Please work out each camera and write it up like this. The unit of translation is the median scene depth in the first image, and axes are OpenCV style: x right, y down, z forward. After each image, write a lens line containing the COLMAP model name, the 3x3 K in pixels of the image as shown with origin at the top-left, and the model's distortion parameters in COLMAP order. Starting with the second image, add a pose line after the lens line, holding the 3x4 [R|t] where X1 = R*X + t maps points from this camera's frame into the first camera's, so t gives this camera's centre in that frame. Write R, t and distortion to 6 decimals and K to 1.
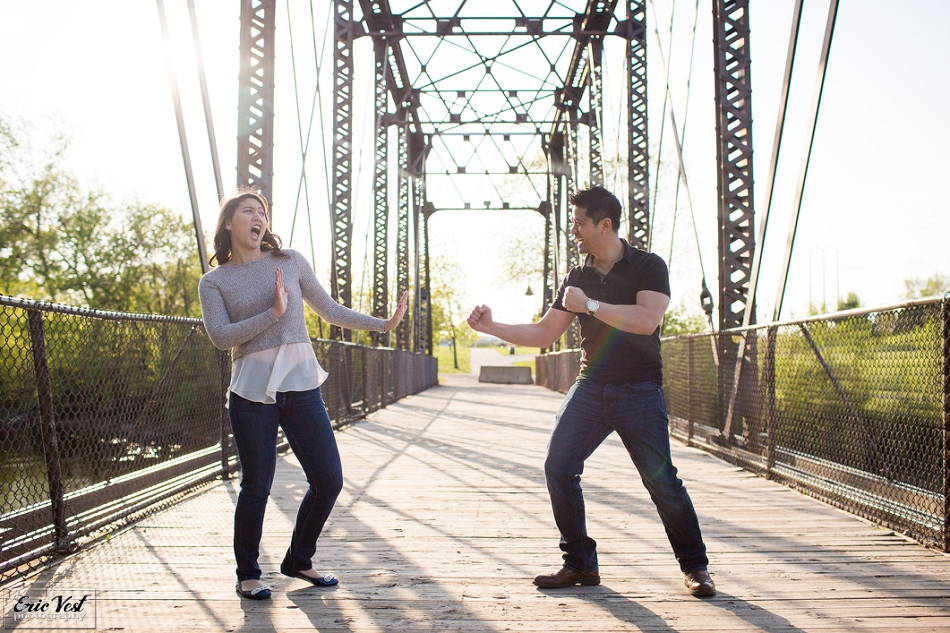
lens RADIAL K [[1017.3, 0, 475.0], [0, 1017.3, 316.5], [0, 0, 1]] dist [-0.101550, 0.012834]
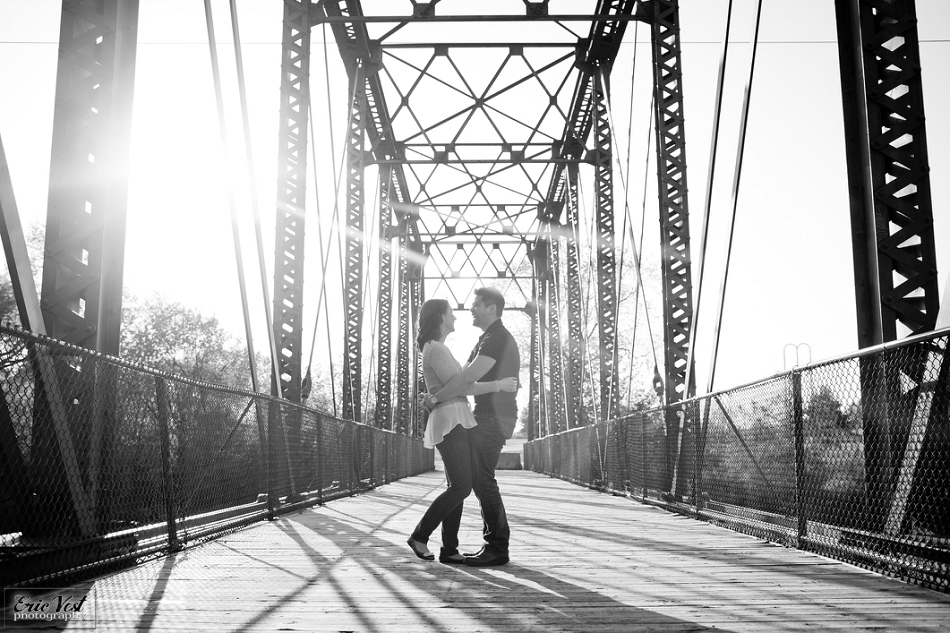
lens RADIAL K [[1017.3, 0, 475.0], [0, 1017.3, 316.5], [0, 0, 1]] dist [-0.101550, 0.012834]
pose [[0.999981, -0.001941, 0.005830, 0.001886], [0.002503, 0.995176, -0.098071, 0.014266], [-0.005611, 0.098083, 0.995162, -0.138408]]
